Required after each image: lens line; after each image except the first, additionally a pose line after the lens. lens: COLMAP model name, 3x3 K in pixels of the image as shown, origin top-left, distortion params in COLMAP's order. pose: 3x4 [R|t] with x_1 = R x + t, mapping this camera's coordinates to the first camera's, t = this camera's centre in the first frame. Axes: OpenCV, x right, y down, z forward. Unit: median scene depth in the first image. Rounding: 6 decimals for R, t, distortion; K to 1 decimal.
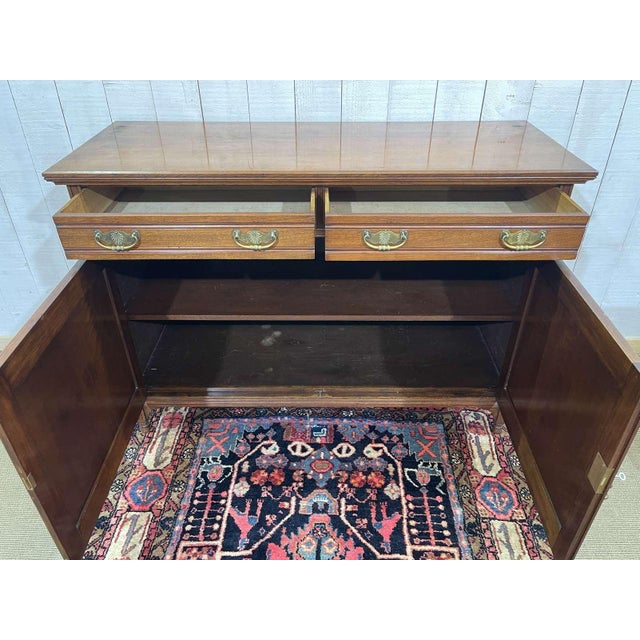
lens RADIAL K [[514.5, 0, 319.4], [0, 514.5, 312.4], [0, 0, 1]] dist [0.014734, 0.008438]
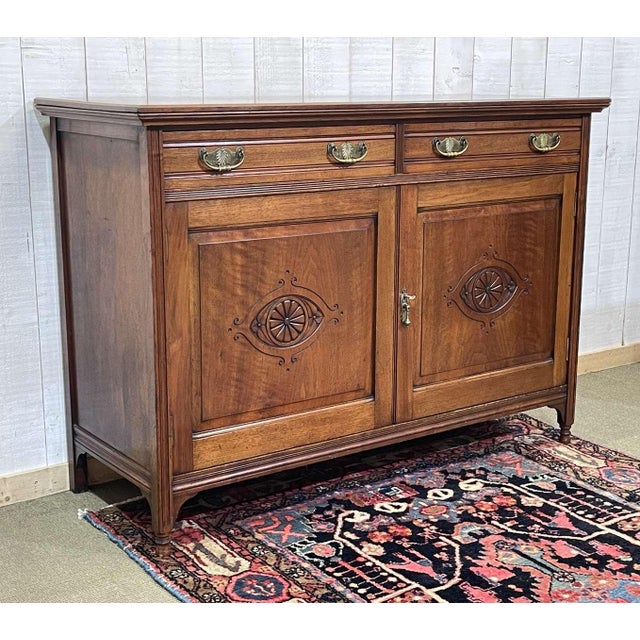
lens RADIAL K [[1121.7, 0, 338.8], [0, 1121.7, 288.0], [0, 0, 1]] dist [0.054868, 0.000000]
pose [[0.800522, -0.108290, 0.589439, -1.002594], [0.320998, 0.908037, -0.269128, 0.400990], [-0.506088, 0.404651, 0.761664, -0.249379]]
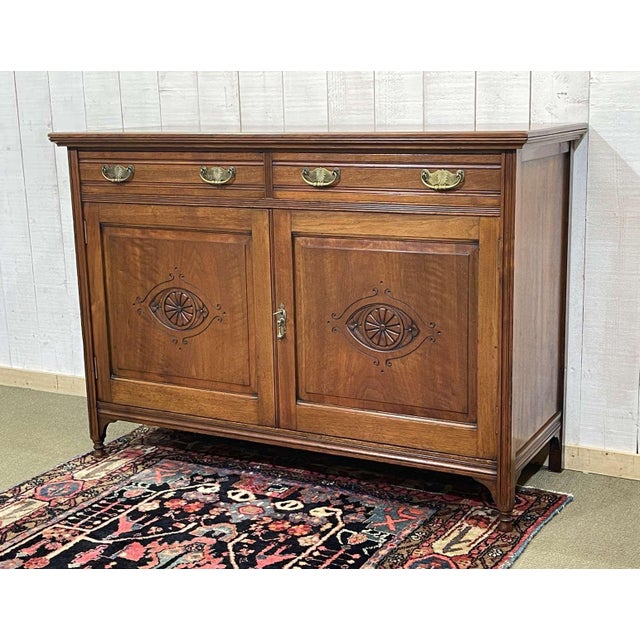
lens RADIAL K [[1035.3, 0, 320.9], [0, 1035.3, 278.1], [0, 0, 1]] dist [0.052256, 0.000000]
pose [[0.884700, 0.064120, -0.461730, 0.804110], [-0.237544, 0.914258, -0.328184, 0.471978], [0.401097, 0.400025, 0.824076, -0.382644]]
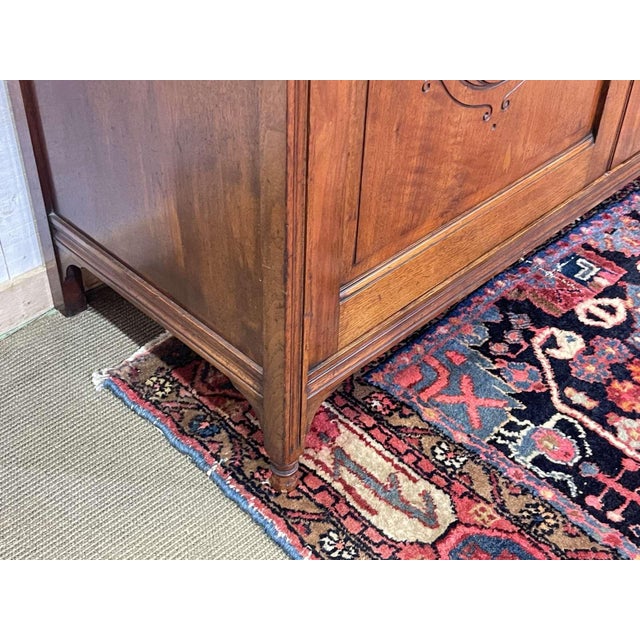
lens RADIAL K [[942.7, 0, 313.4], [0, 942.7, 330.9], [0, 0, 1]] dist [0.069095, 0.000000]
pose [[0.701169, -0.450210, 0.552877, -0.678532], [0.367916, 0.892678, 0.260313, -0.014139], [-0.610737, 0.020889, 0.791558, 0.551308]]
